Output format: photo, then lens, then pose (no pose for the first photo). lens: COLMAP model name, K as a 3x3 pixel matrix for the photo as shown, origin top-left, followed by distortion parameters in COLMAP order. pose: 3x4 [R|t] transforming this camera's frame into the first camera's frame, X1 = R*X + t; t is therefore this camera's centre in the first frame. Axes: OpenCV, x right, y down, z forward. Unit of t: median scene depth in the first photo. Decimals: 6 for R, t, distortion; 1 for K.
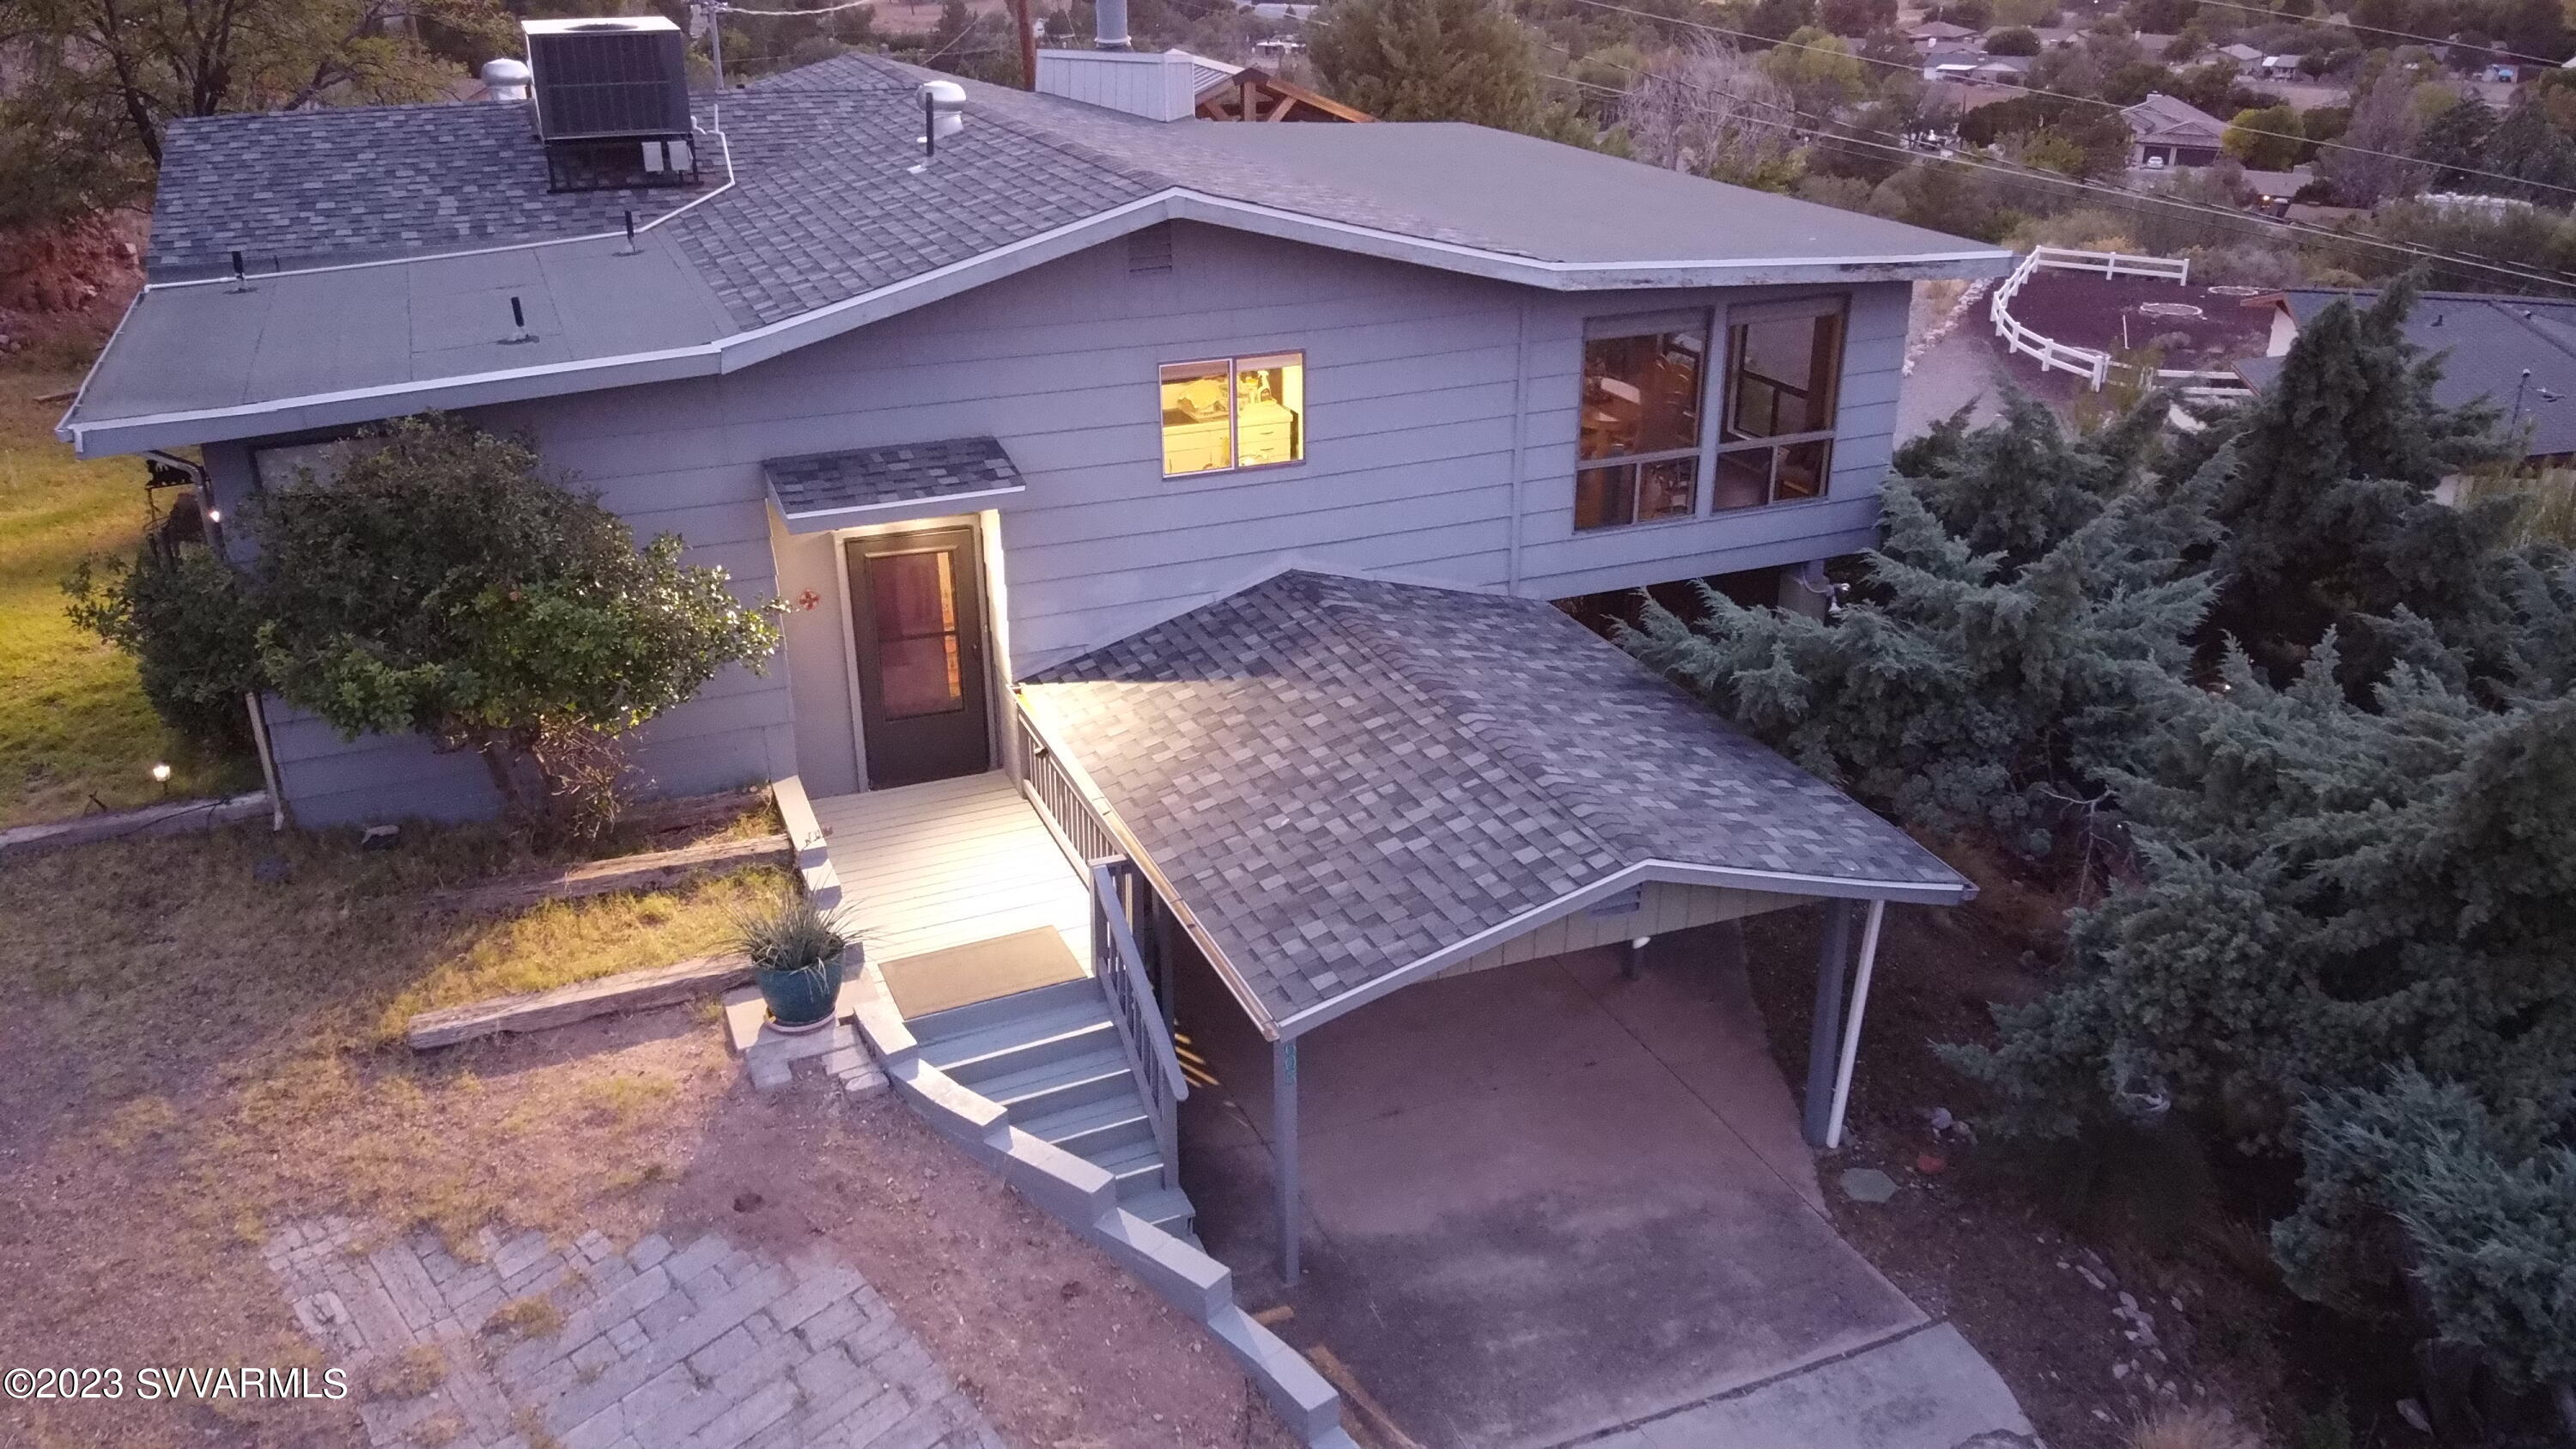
lens RADIAL K [[1944.6, 0, 1290.0], [0, 1944.6, 708.5], [0, 0, 1]] dist [0.137832, -0.295962]
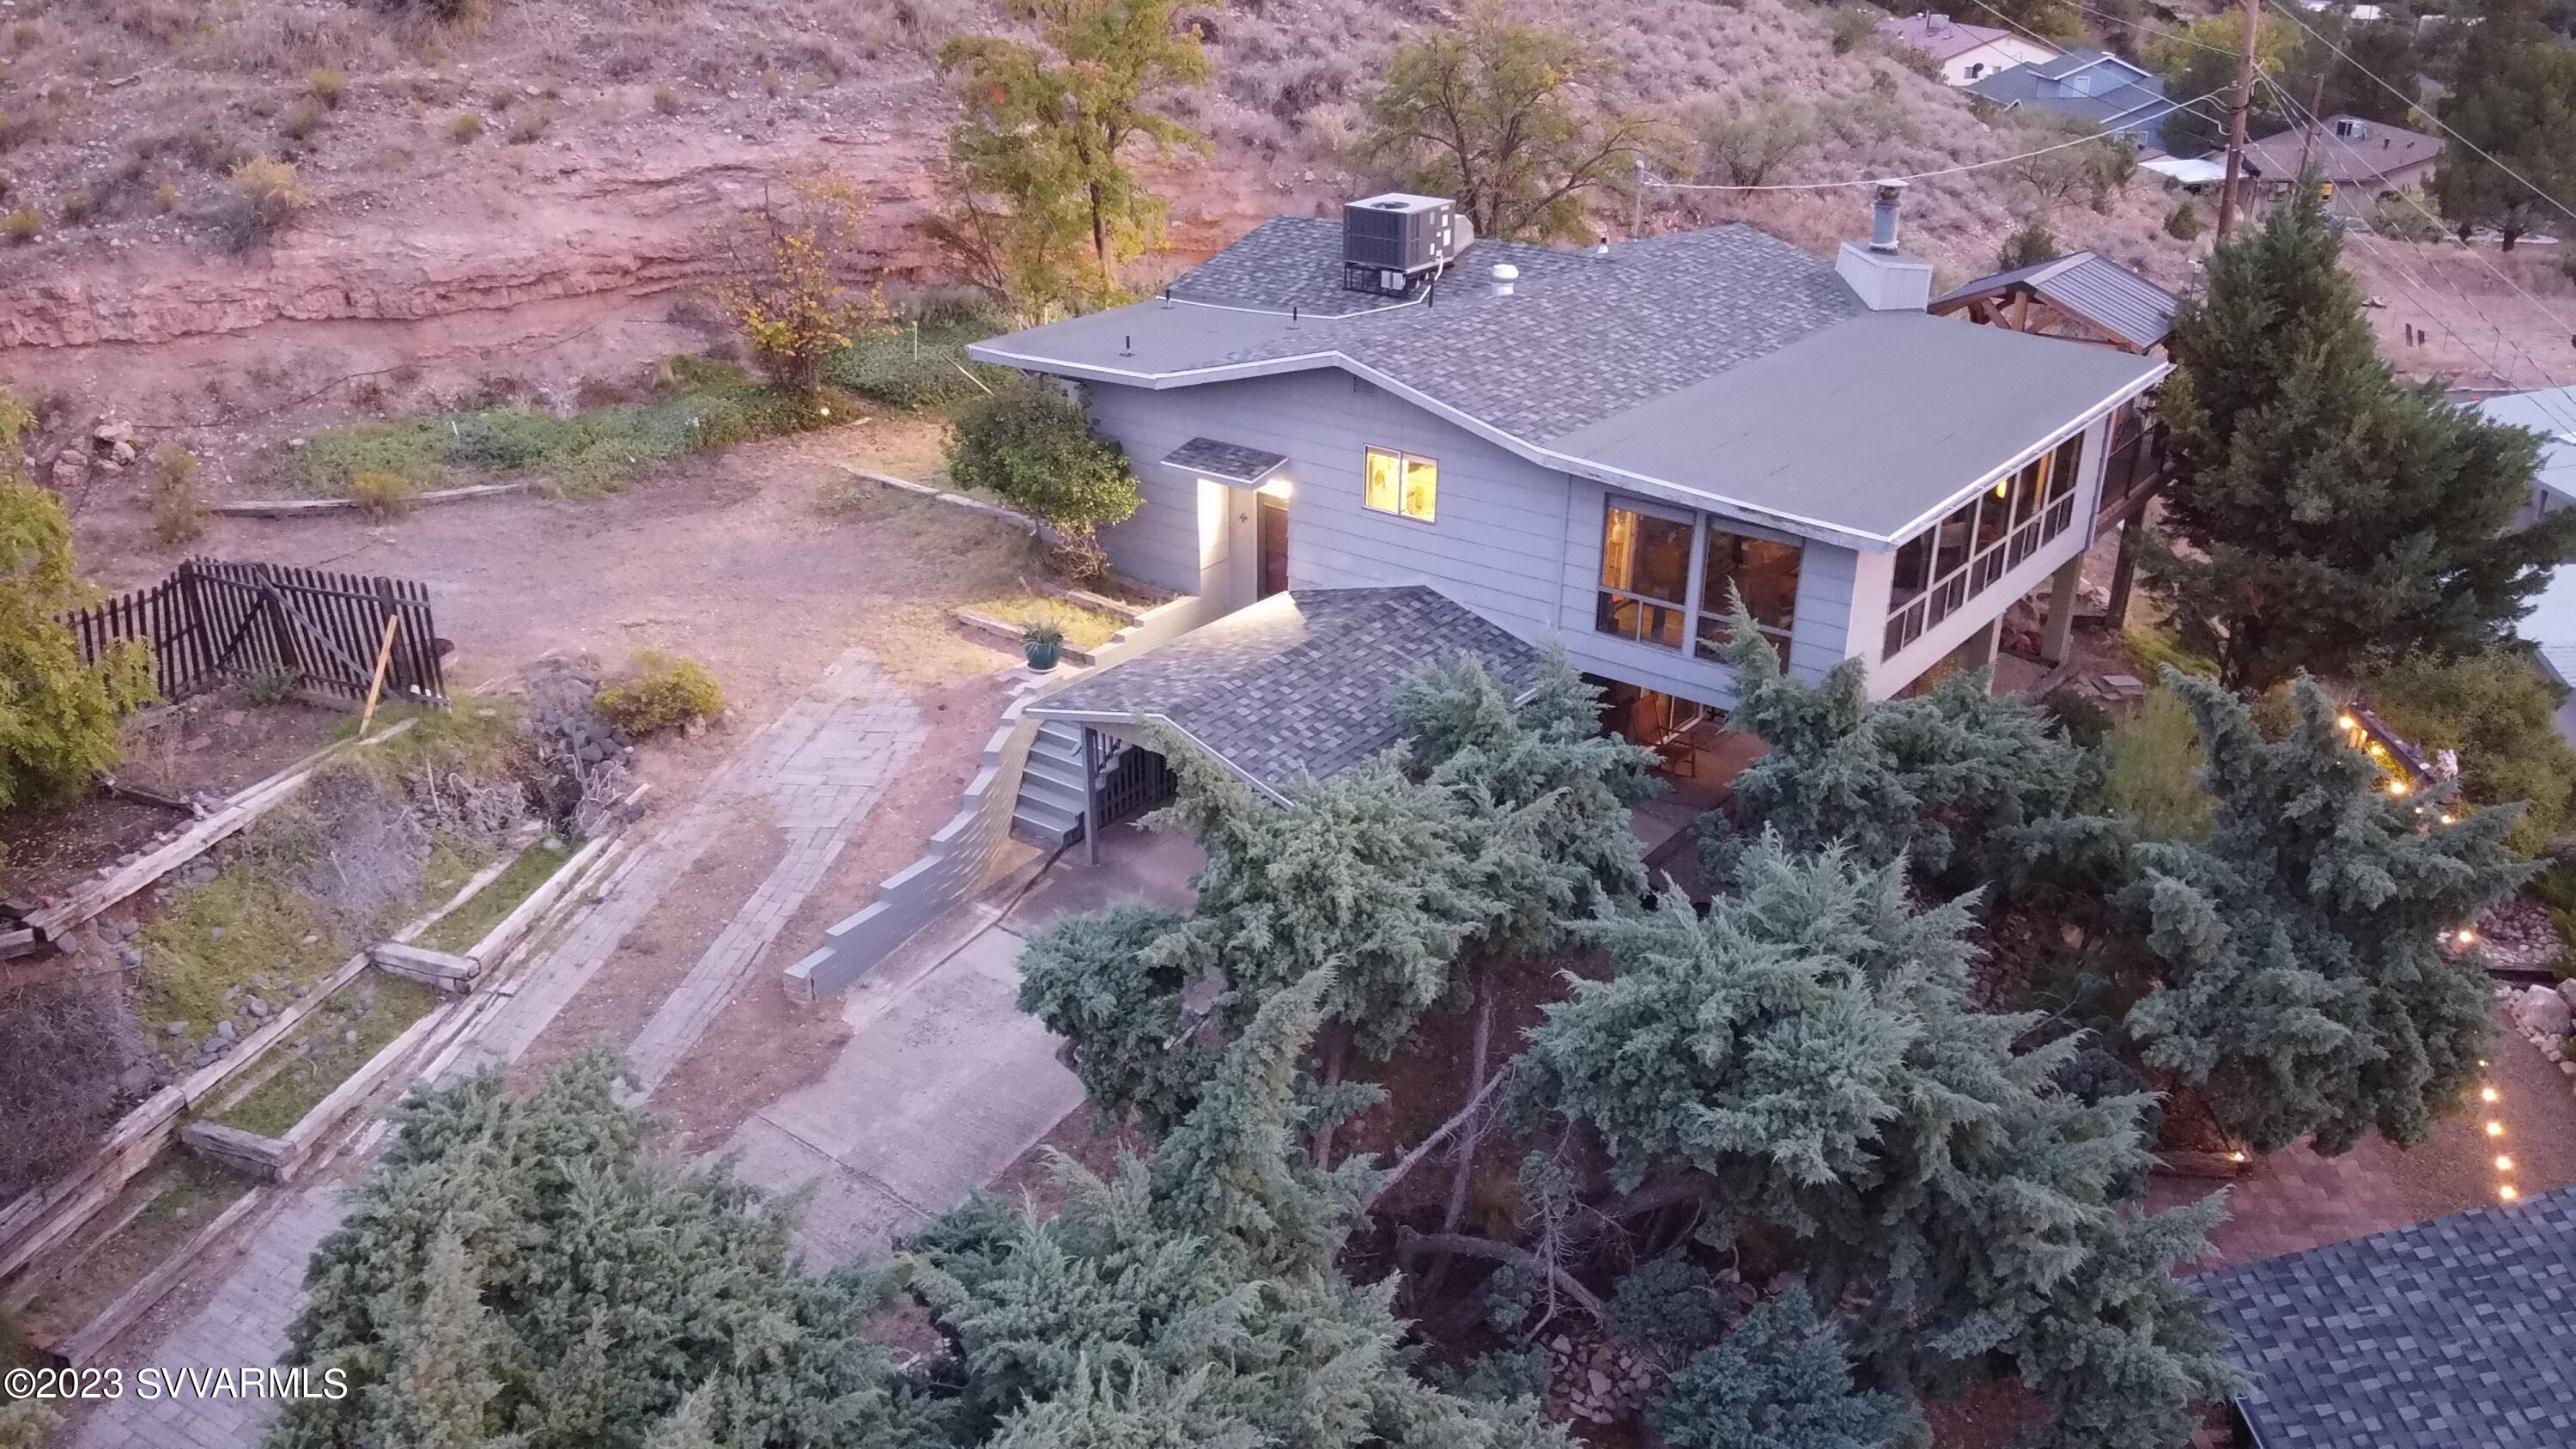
lens RADIAL K [[1944.6, 0, 1290.0], [0, 1944.6, 708.5], [0, 0, 1]] dist [0.137832, -0.295962]
pose [[0.483762, 0.354062, -0.800384, 1.577682], [-0.345603, 0.917475, 0.196972, -0.314893], [0.804072, 0.181327, 0.566205, -0.020720]]
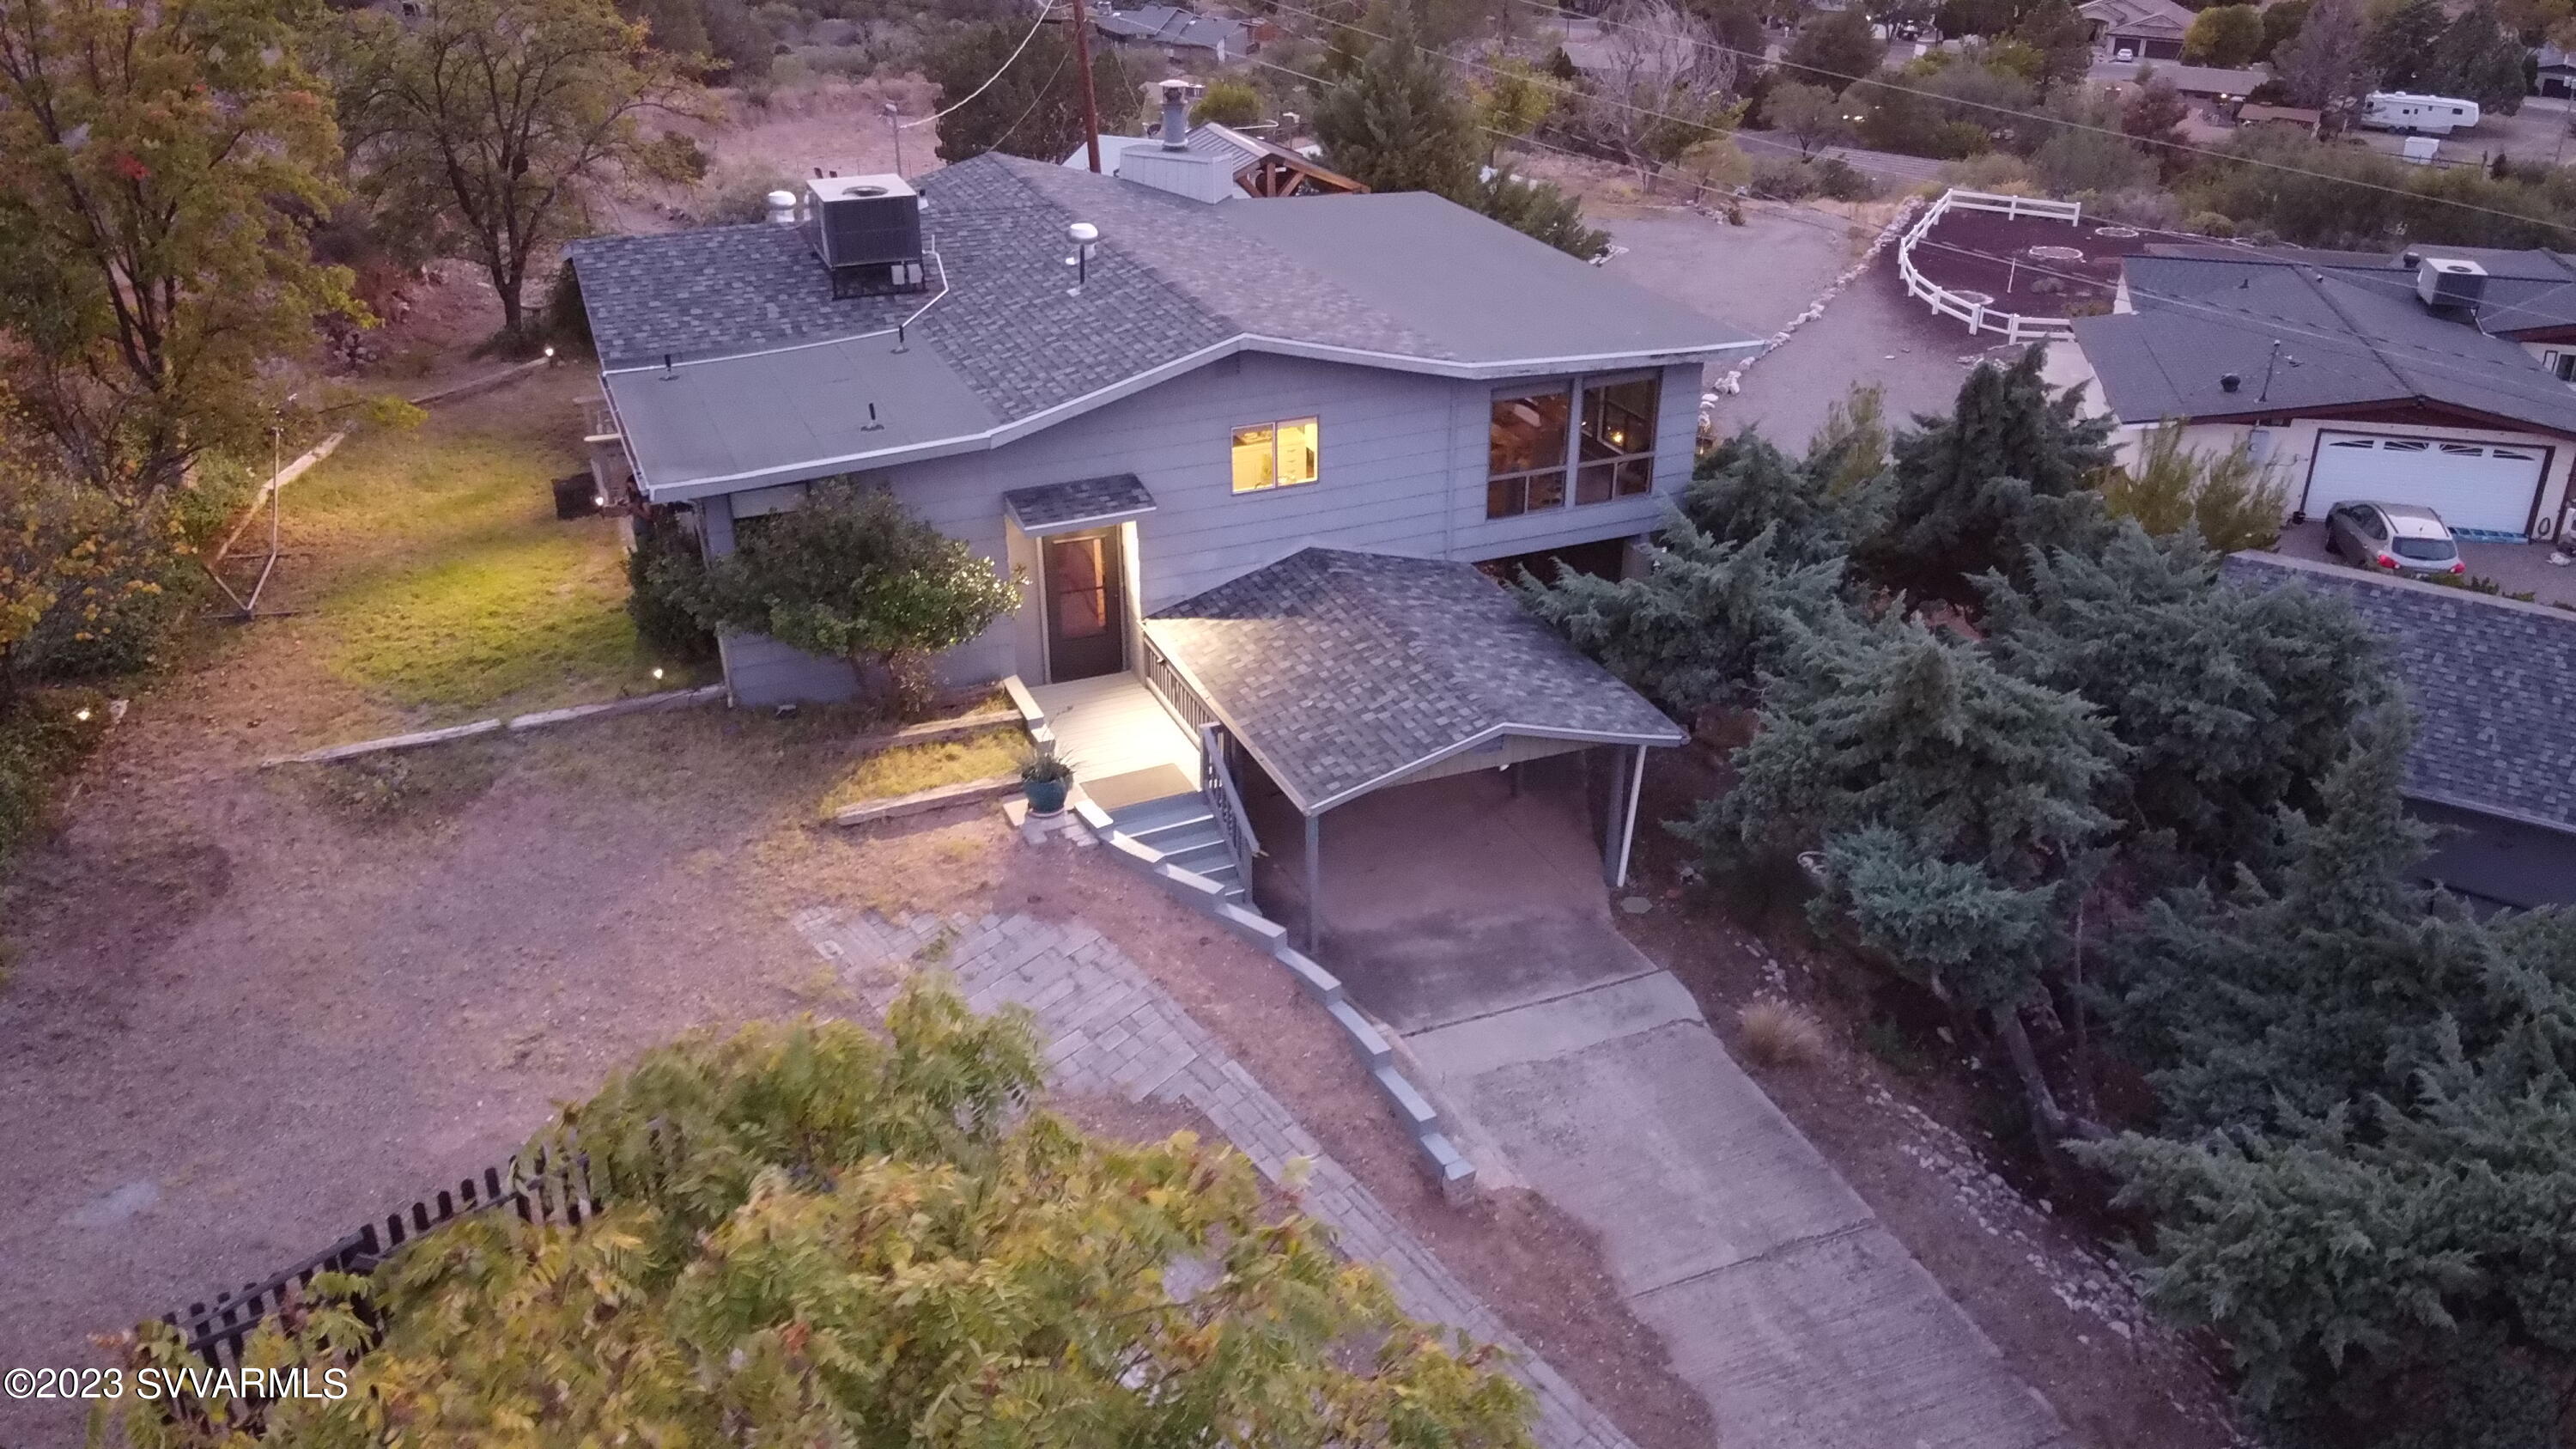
lens RADIAL K [[1918.1, 0, 1279.2], [0, 1918.1, 754.2], [0, 0, 1]] dist [0.162082, -0.277976]
pose [[0.999999, -0.001433, 0.000669, -0.030912], [0.001370, 0.996310, 0.085818, -0.044333], [-0.000790, -0.085817, 0.996311, -0.728800]]
